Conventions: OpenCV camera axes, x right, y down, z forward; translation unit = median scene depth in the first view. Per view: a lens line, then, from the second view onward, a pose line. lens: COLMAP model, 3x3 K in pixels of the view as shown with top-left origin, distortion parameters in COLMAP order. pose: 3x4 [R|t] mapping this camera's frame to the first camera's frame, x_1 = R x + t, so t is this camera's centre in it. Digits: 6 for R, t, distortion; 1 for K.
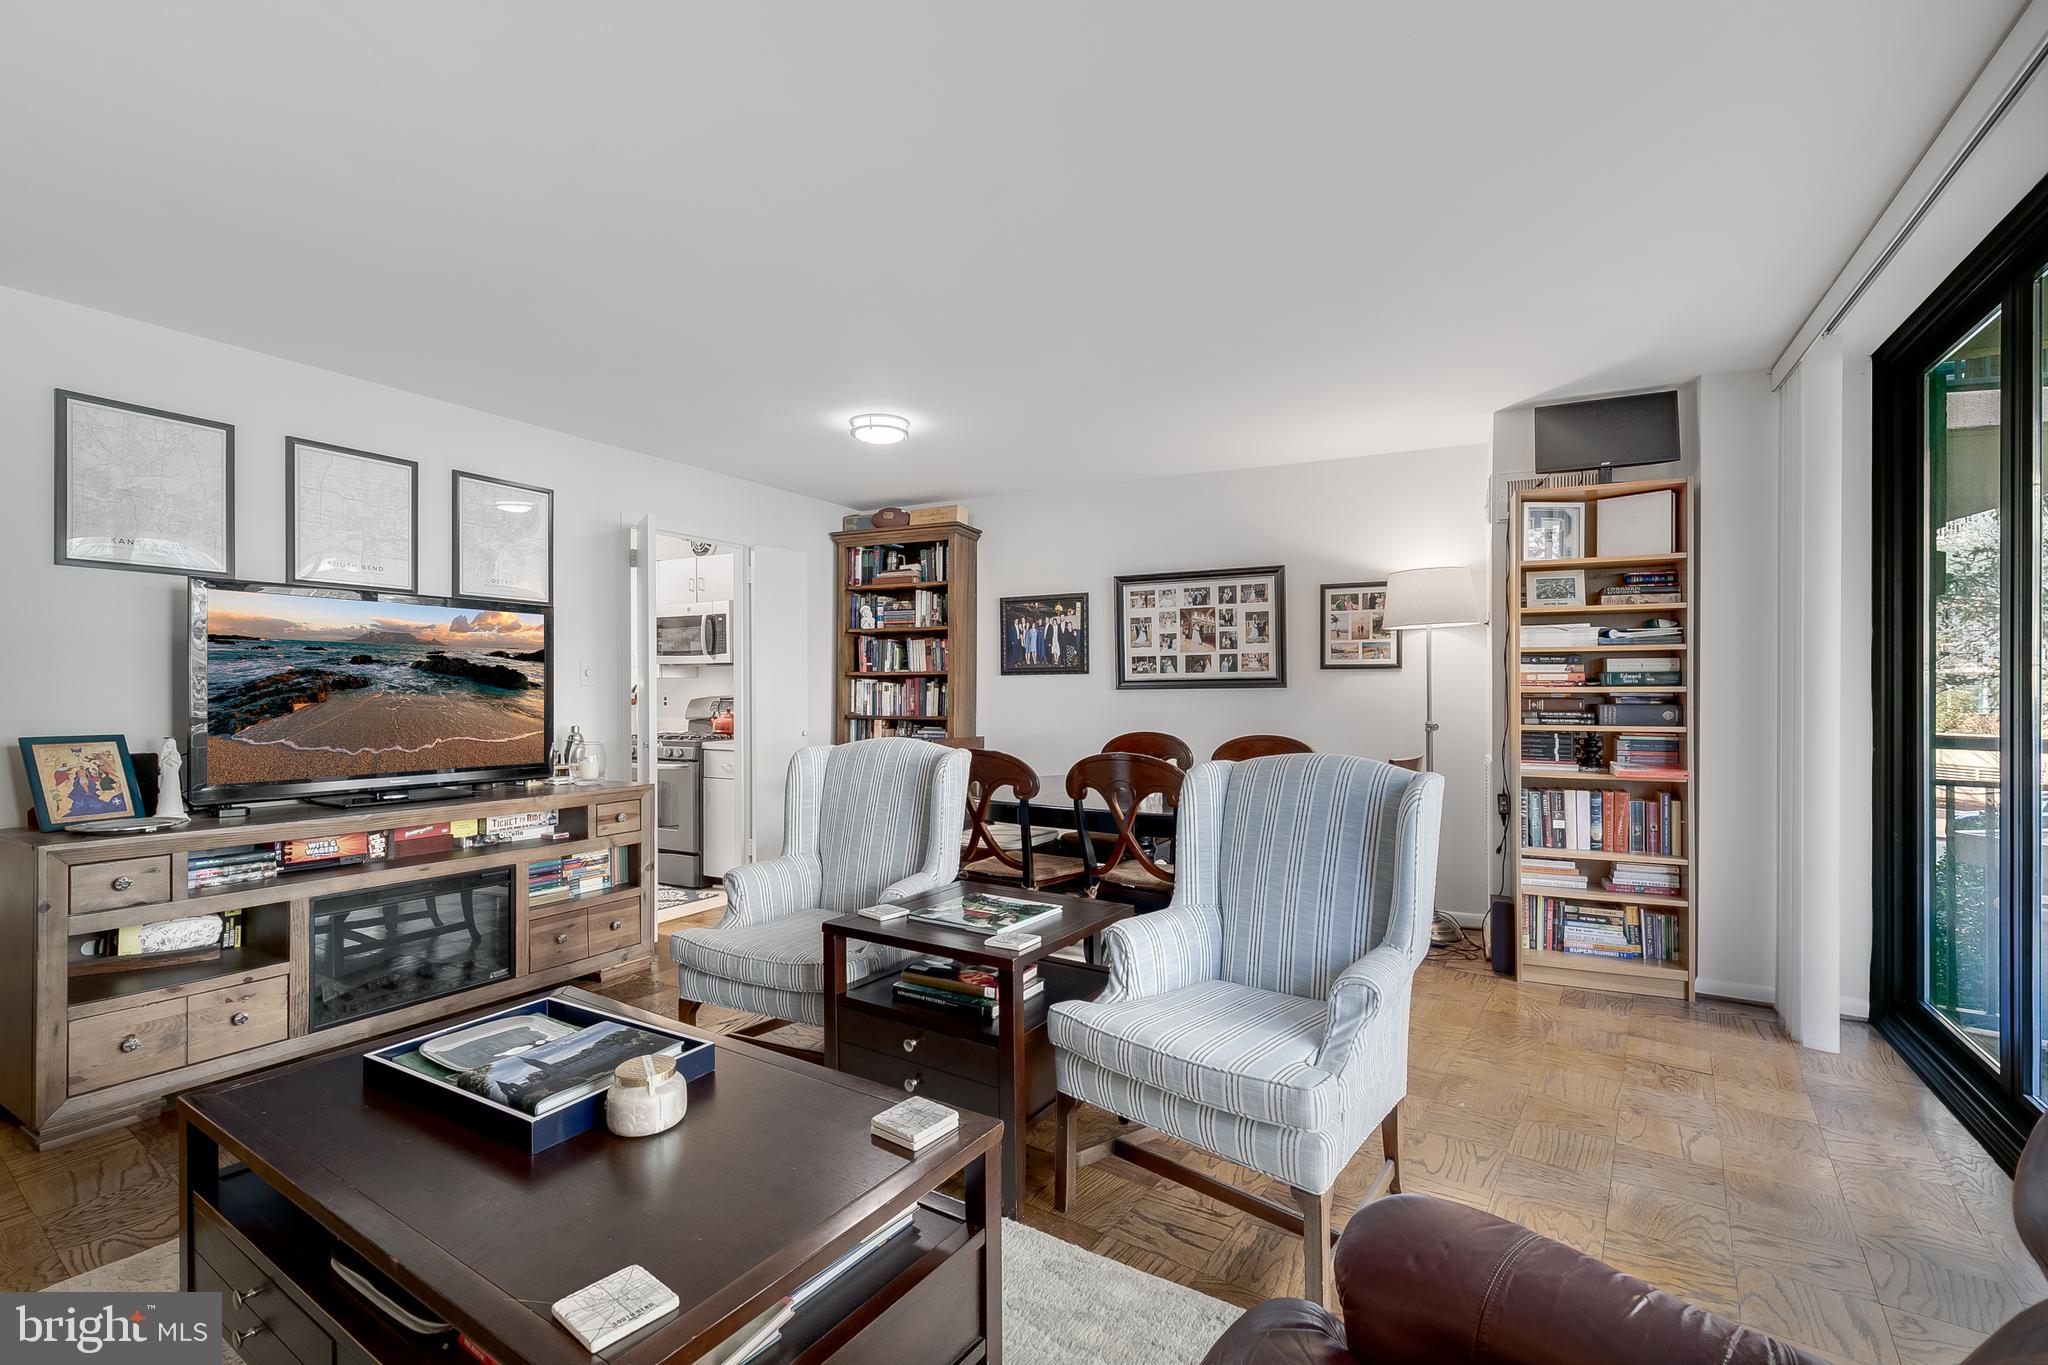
lens RADIAL K [[925.2, 0, 1036.2], [0, 925.2, 690.4], [0, 0, 1]] dist [0.013423, 0.000101]
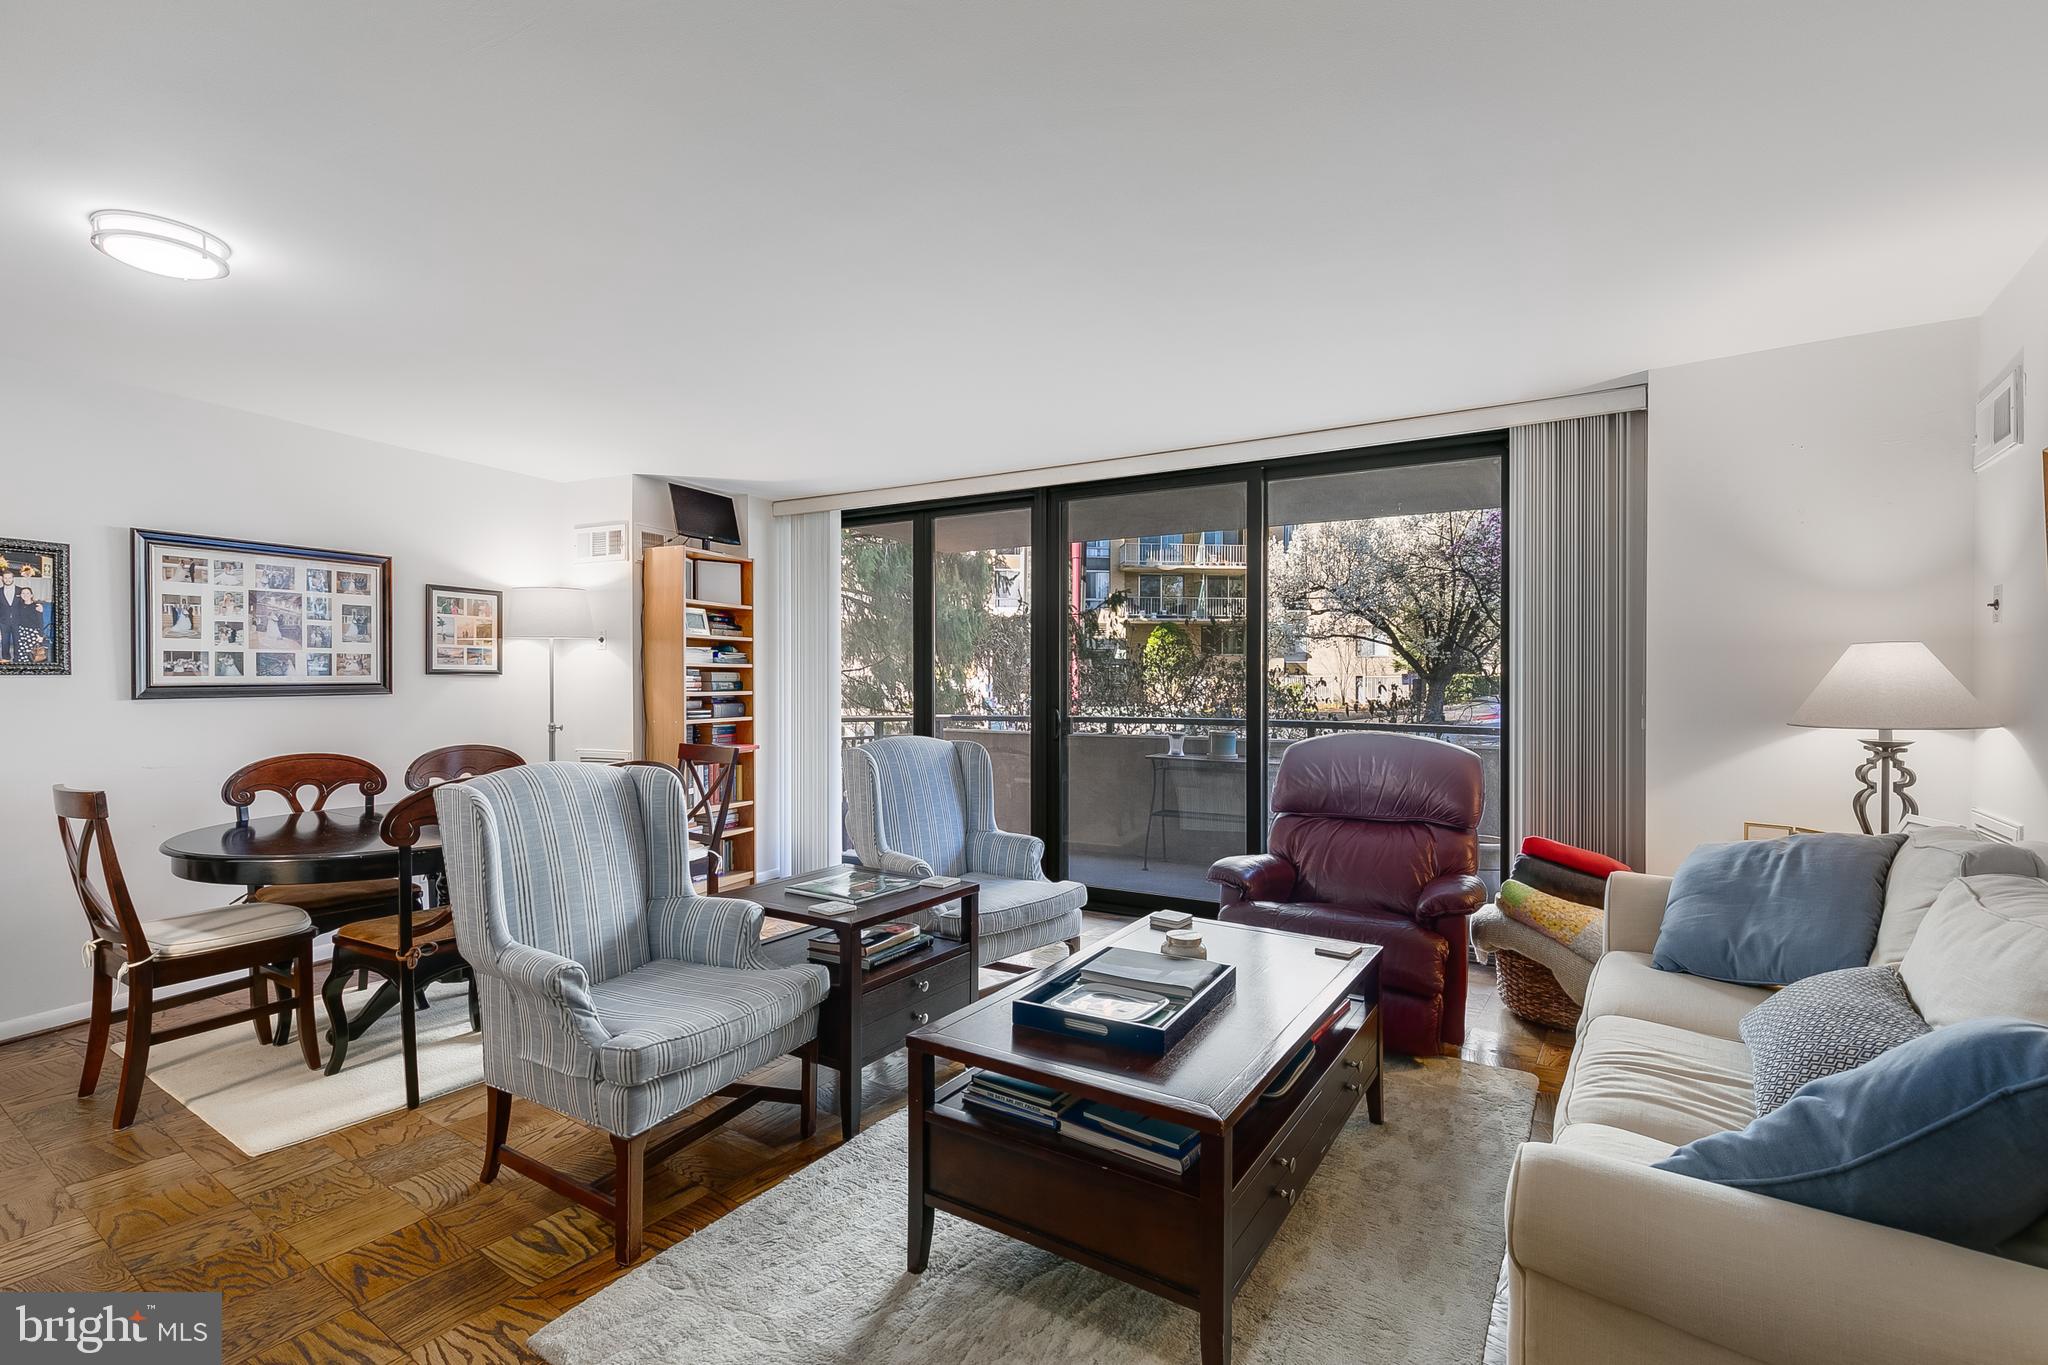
lens RADIAL K [[925.2, 0, 1042.8], [0, 925.2, 685.9], [0, 0, 1]] dist [0.013423, 0.000101]
pose [[-0.014642, -0.003362, 0.999887, -0.626256], [0.000666, 0.999994, 0.003372, -0.013077], [-0.999893, 0.000715, -0.014640, 0.376785]]
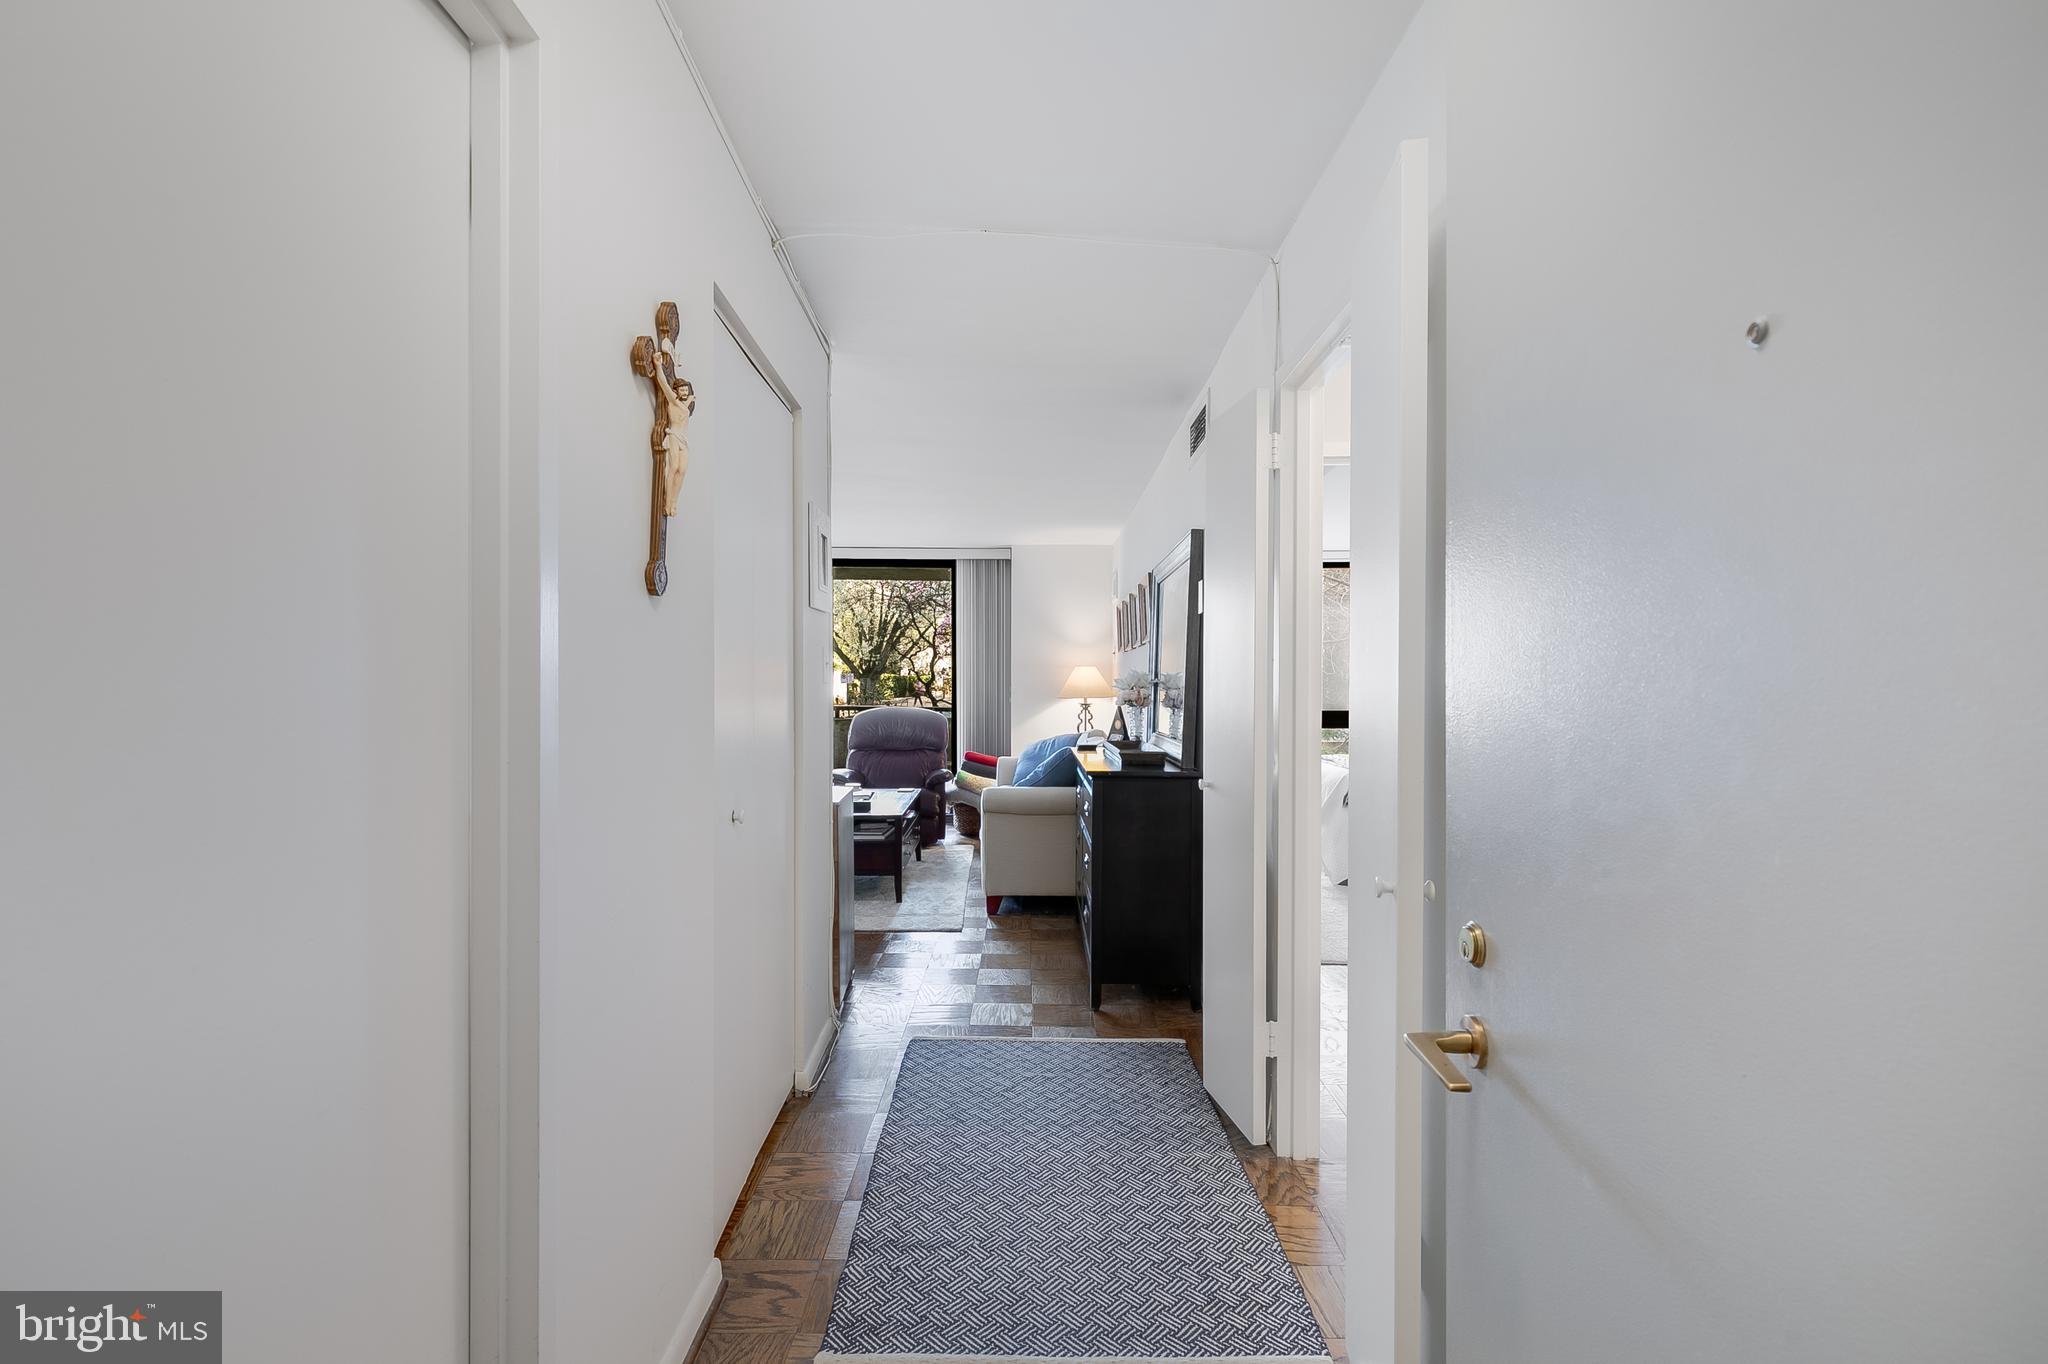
lens RADIAL K [[925.2, 0, 1019.0], [0, 925.2, 670.2], [0, 0, 1]] dist [0.013423, 0.000101]
pose [[-0.557060, 0.009824, 0.830414, -1.258059], [0.001153, 0.999938, -0.011056, -0.014946], [-0.830471, -0.005202, -0.557037, 0.785755]]
